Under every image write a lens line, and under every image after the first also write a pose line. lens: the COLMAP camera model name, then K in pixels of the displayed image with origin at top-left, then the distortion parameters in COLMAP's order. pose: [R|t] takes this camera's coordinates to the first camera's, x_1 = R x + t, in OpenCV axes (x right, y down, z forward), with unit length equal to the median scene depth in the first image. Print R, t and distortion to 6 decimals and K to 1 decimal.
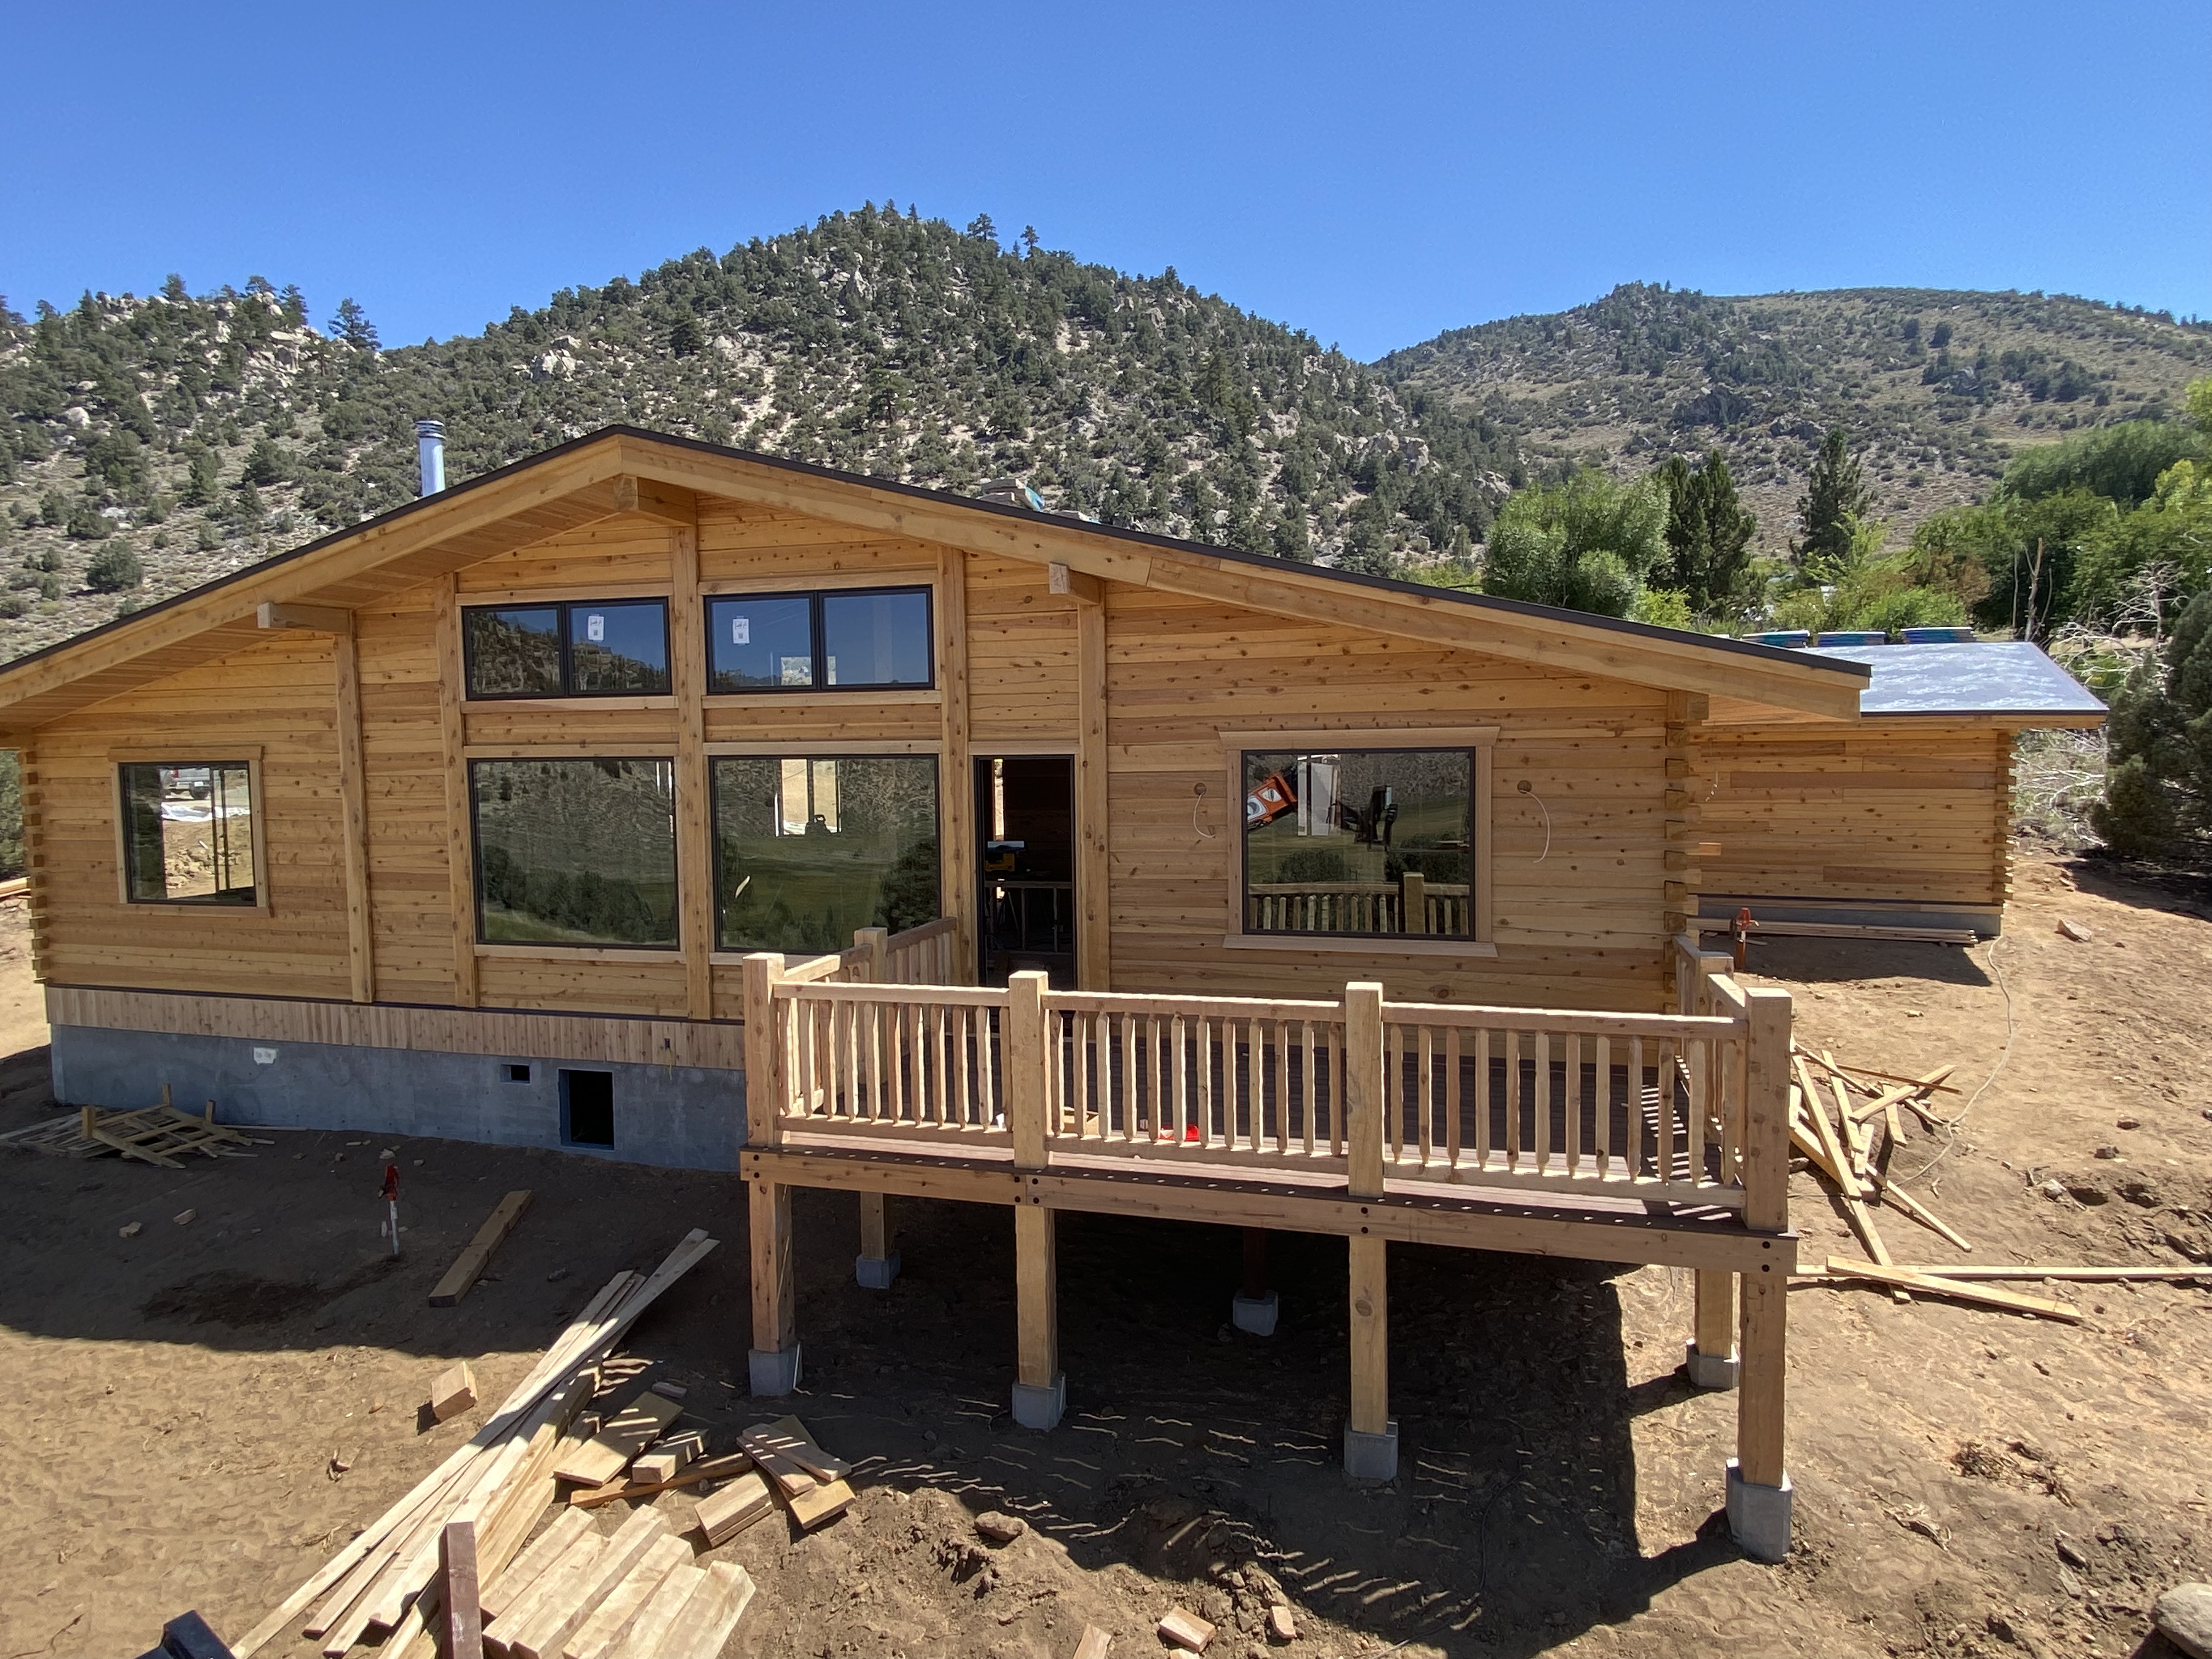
lens RADIAL K [[1288.5, 0, 1111.7], [0, 1288.5, 836.8], [0, 0, 1]] dist [0.030249, -0.032265]
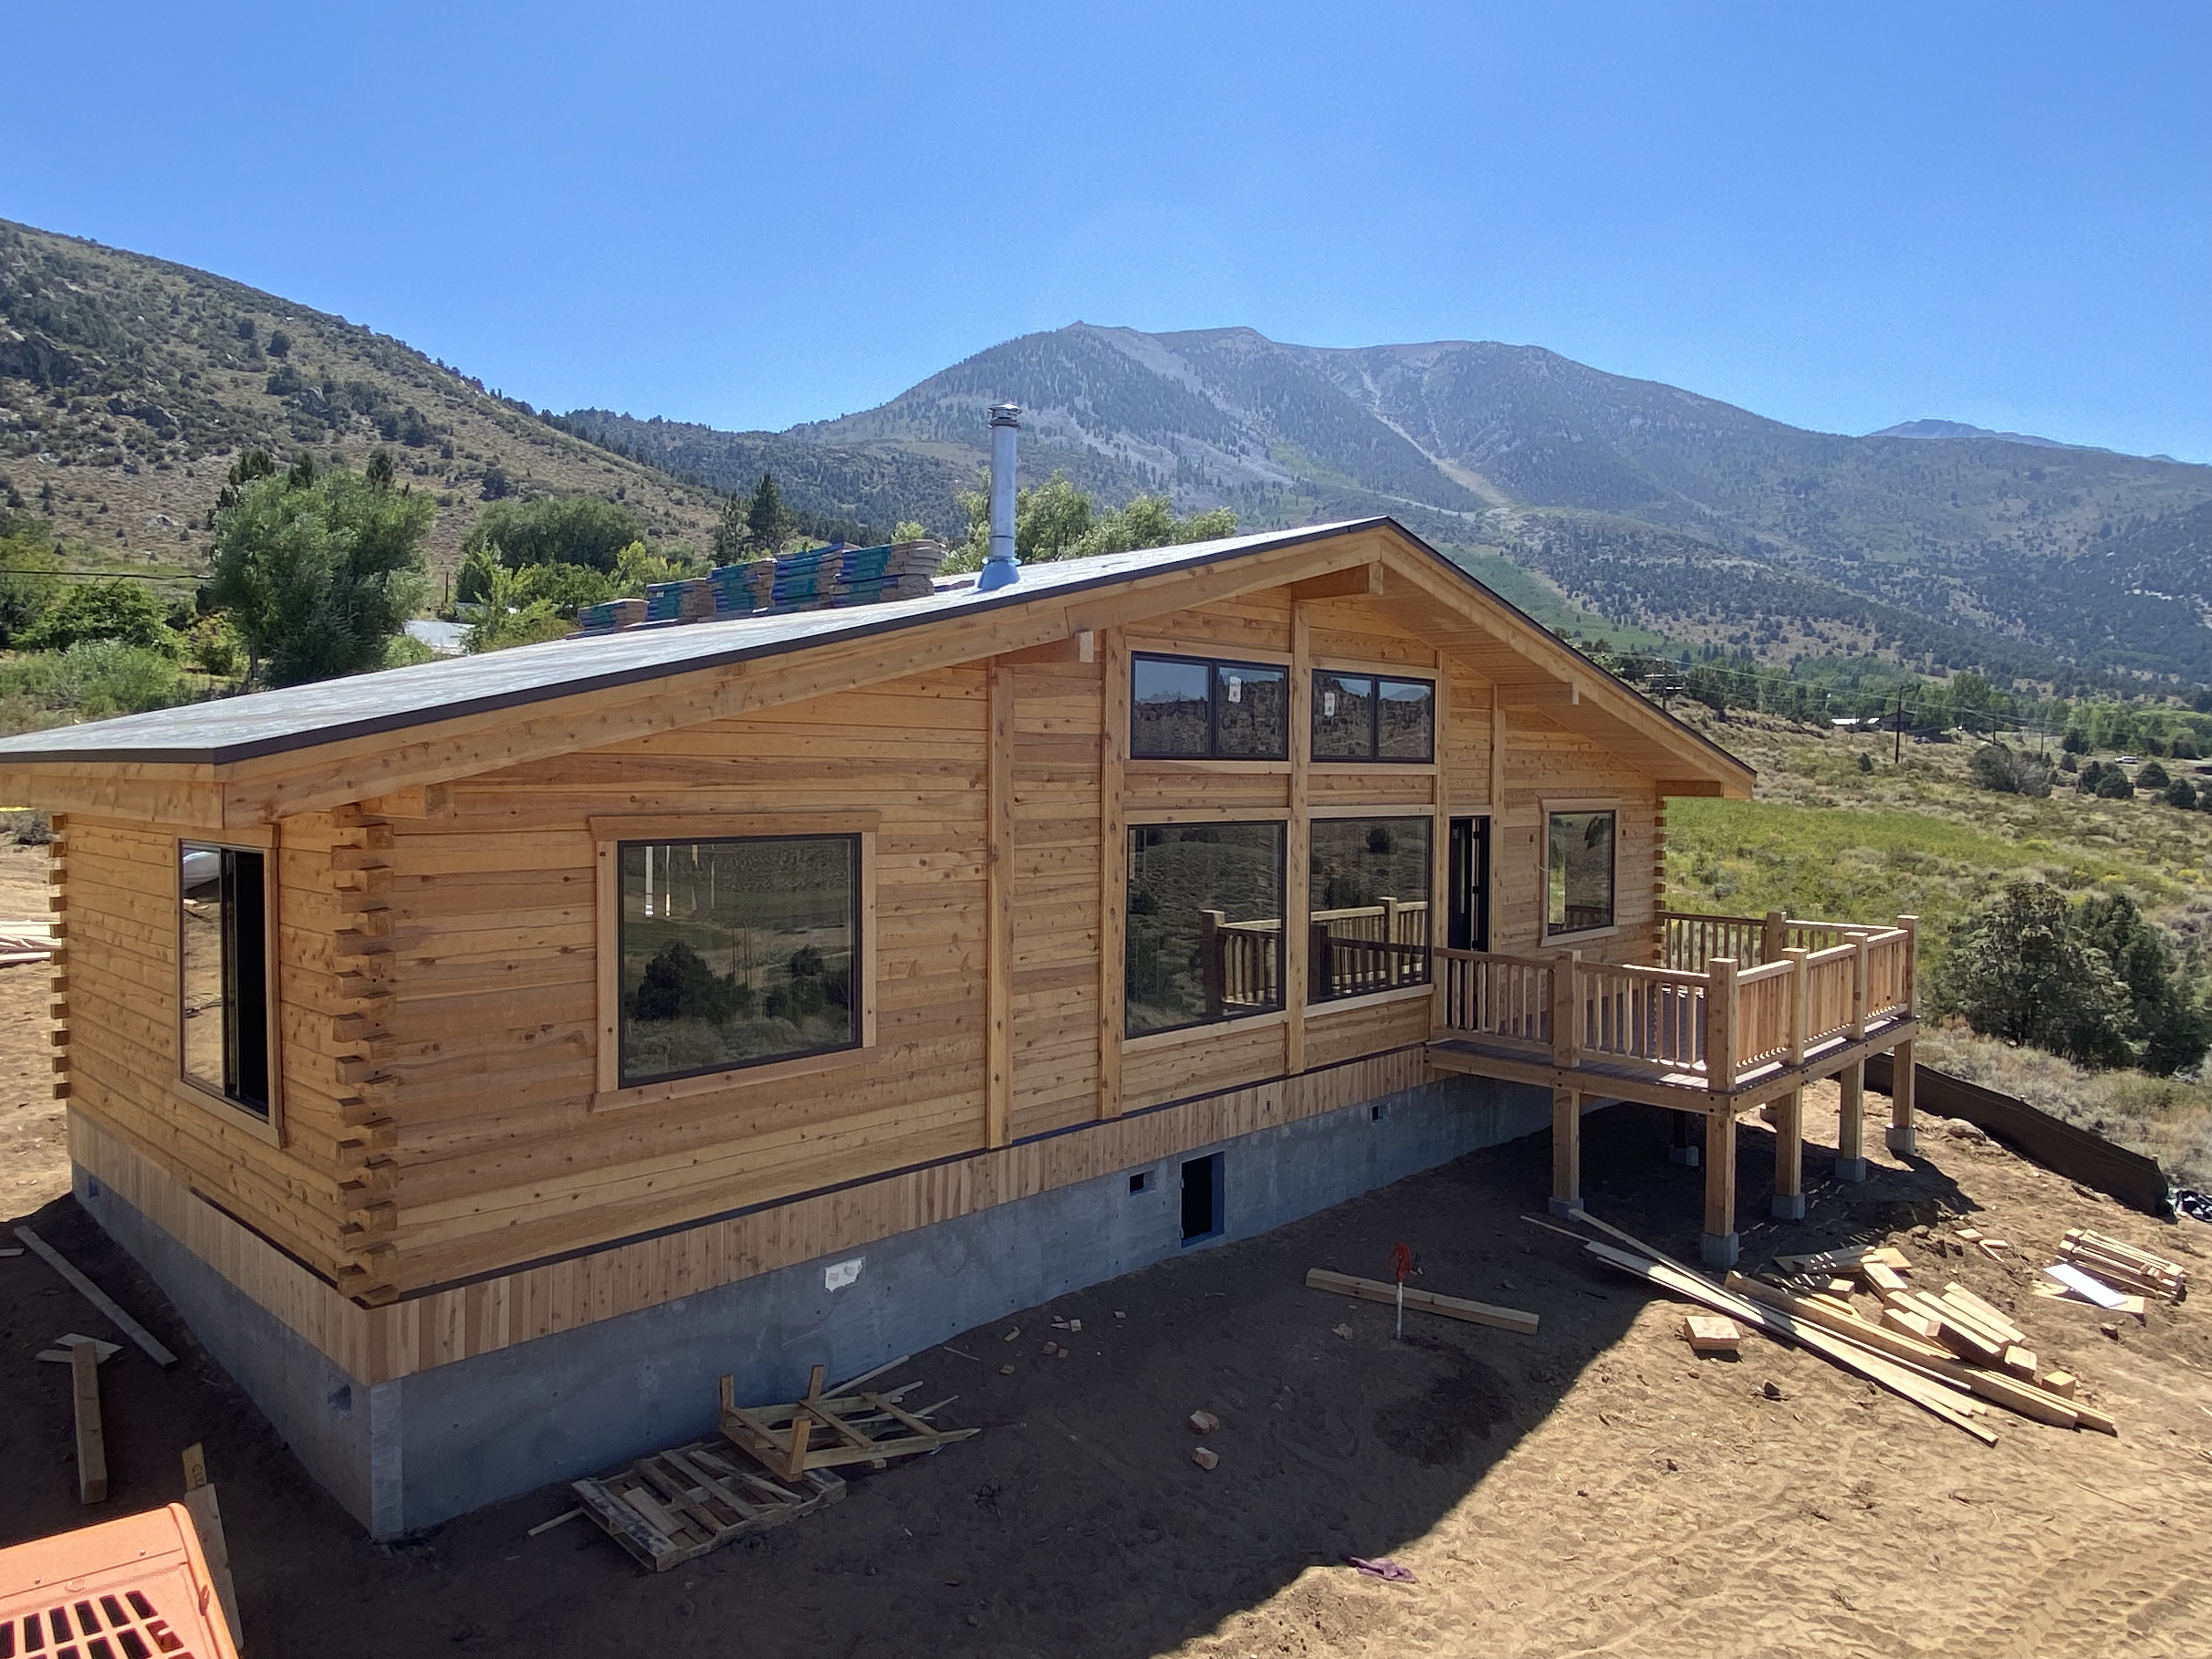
lens RADIAL K [[1455.6, 0, 1094.4], [0, 1455.6, 821.3], [0, 0, 1]] dist [0.041680, -0.046286]
pose [[0.459420, -0.010974, 0.888151, -0.131559], [0.050025, 0.998656, -0.013537, -0.004908], [-0.886809, 0.050649, 0.459352, 0.055309]]
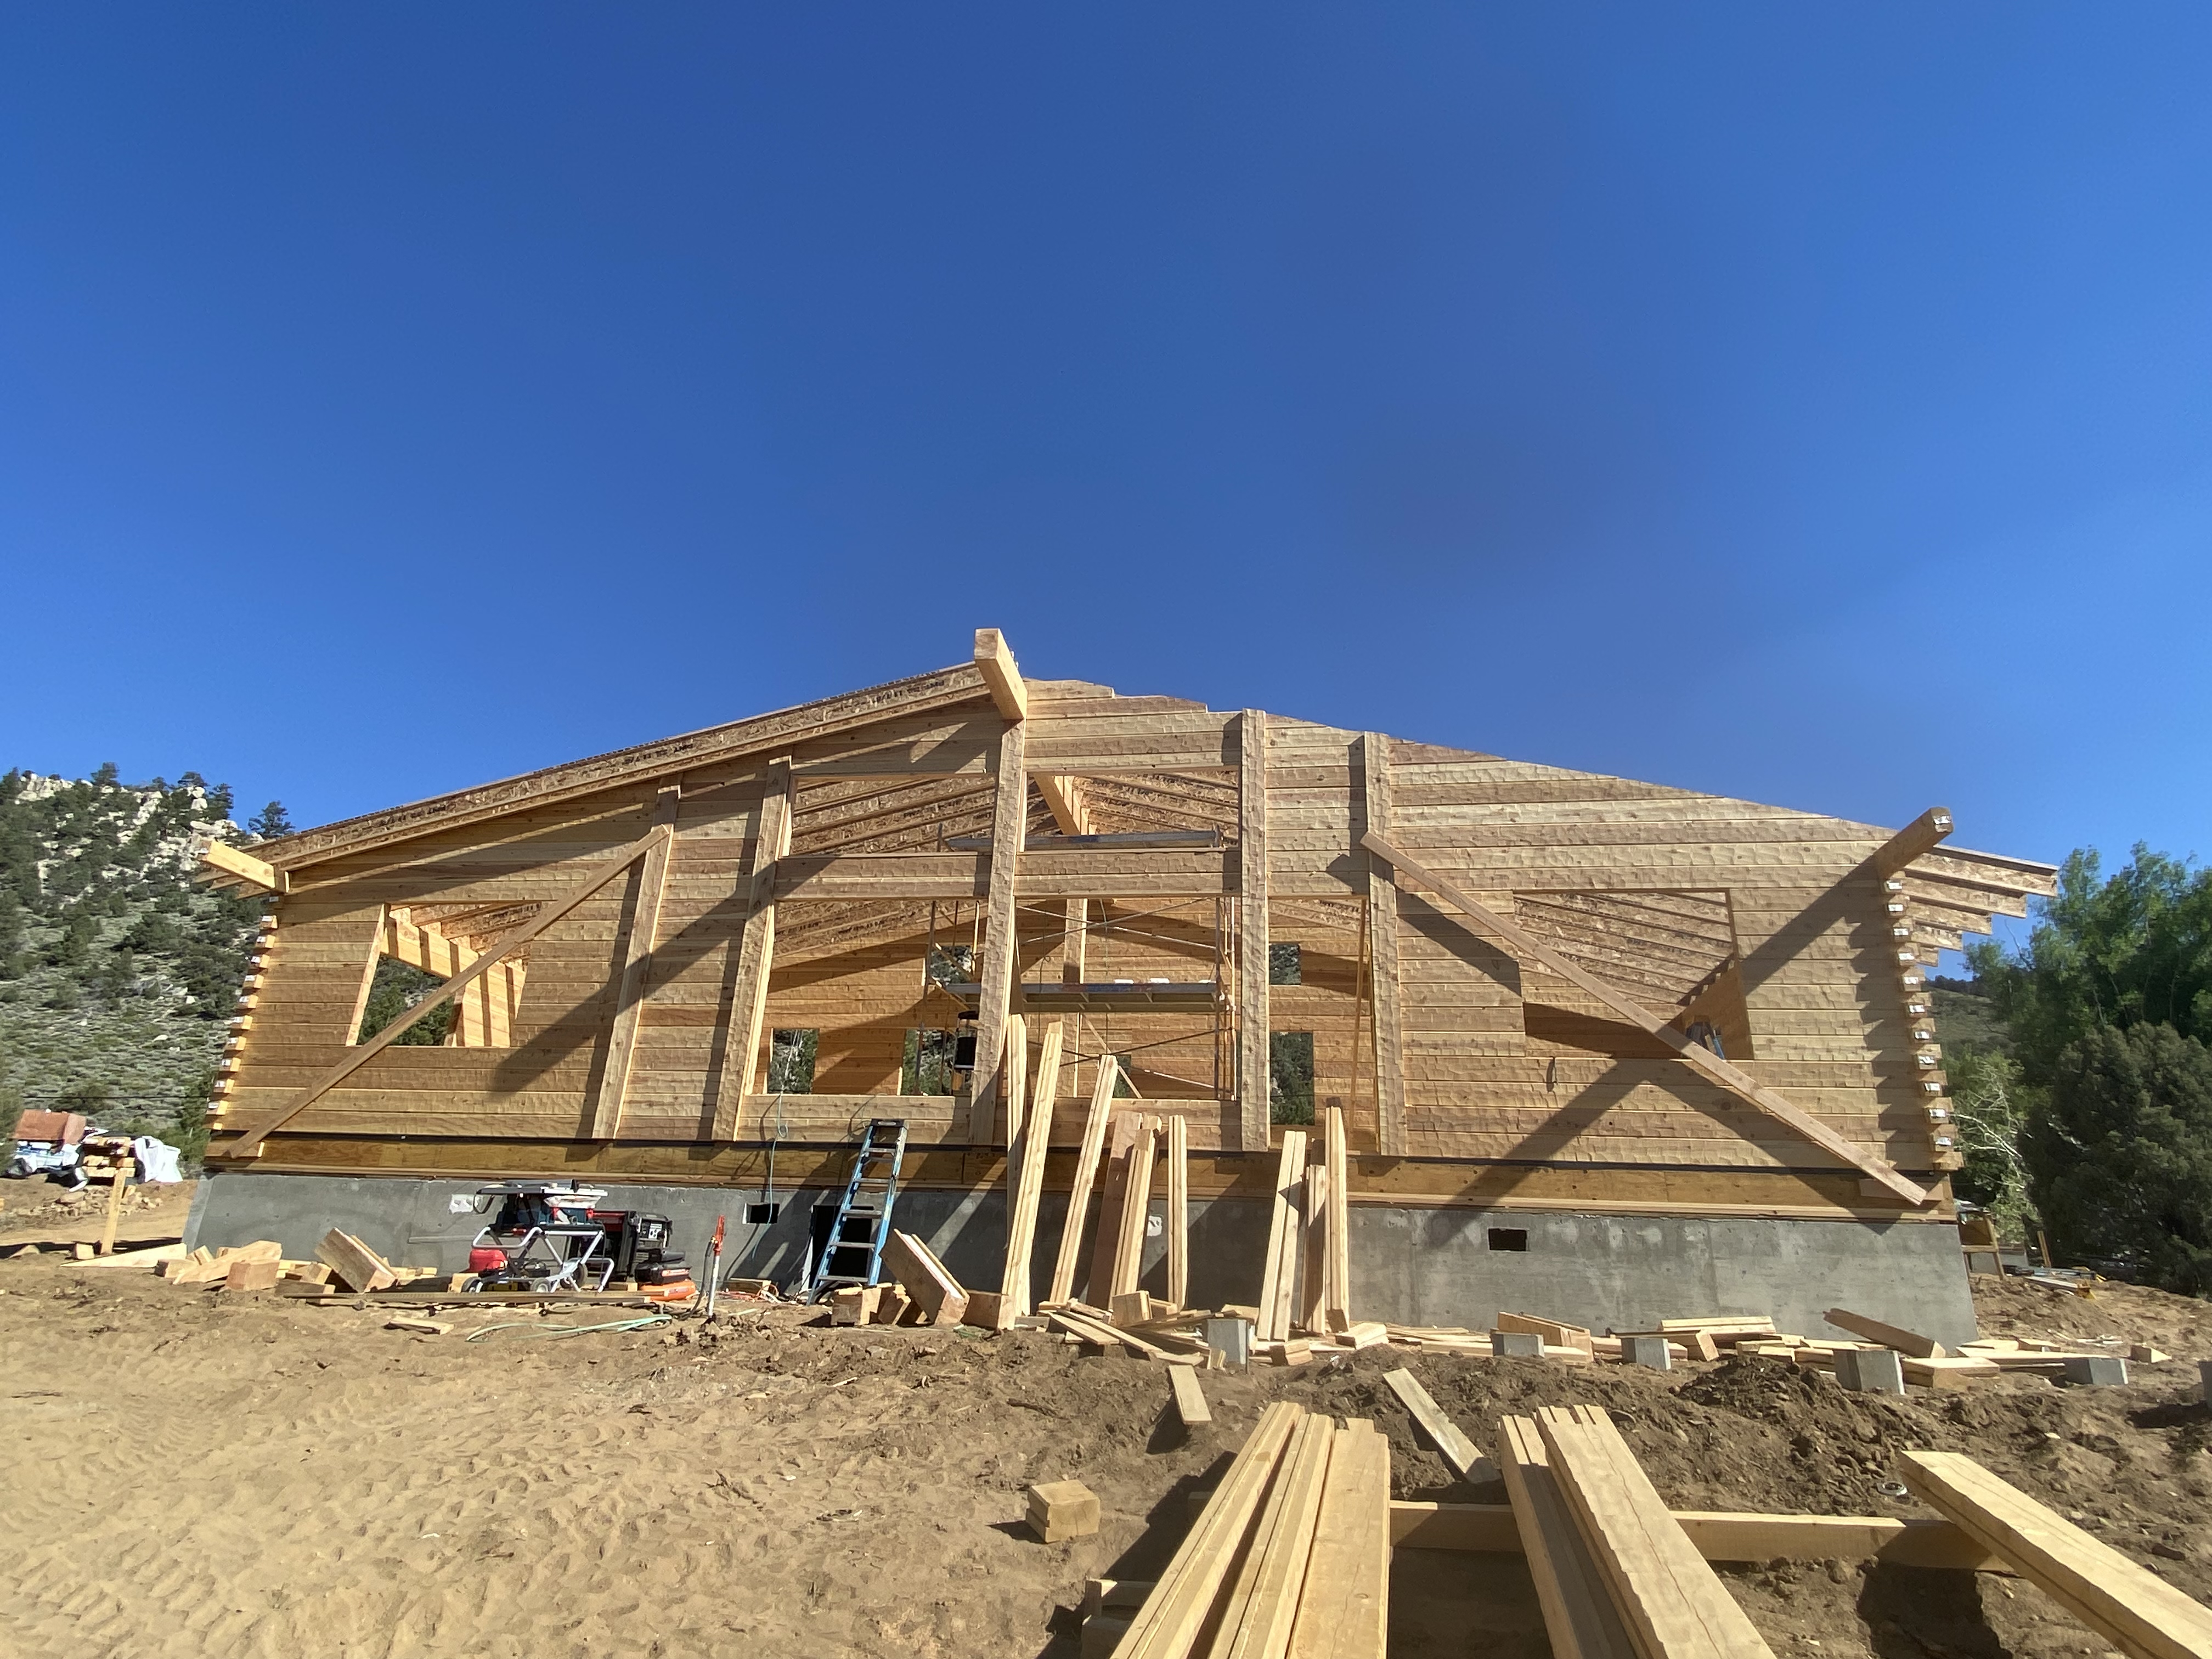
lens RADIAL K [[1288.5, 0, 1110.8], [0, 1288.5, 825.5], [0, 0, 1]] dist [0.030249, -0.032265]
pose [[0.990959, 0.095240, 0.094501, -0.031183], [-0.047125, 0.906545, -0.419471, 0.030883], [-0.125620, 0.411225, 0.902836, -0.003738]]
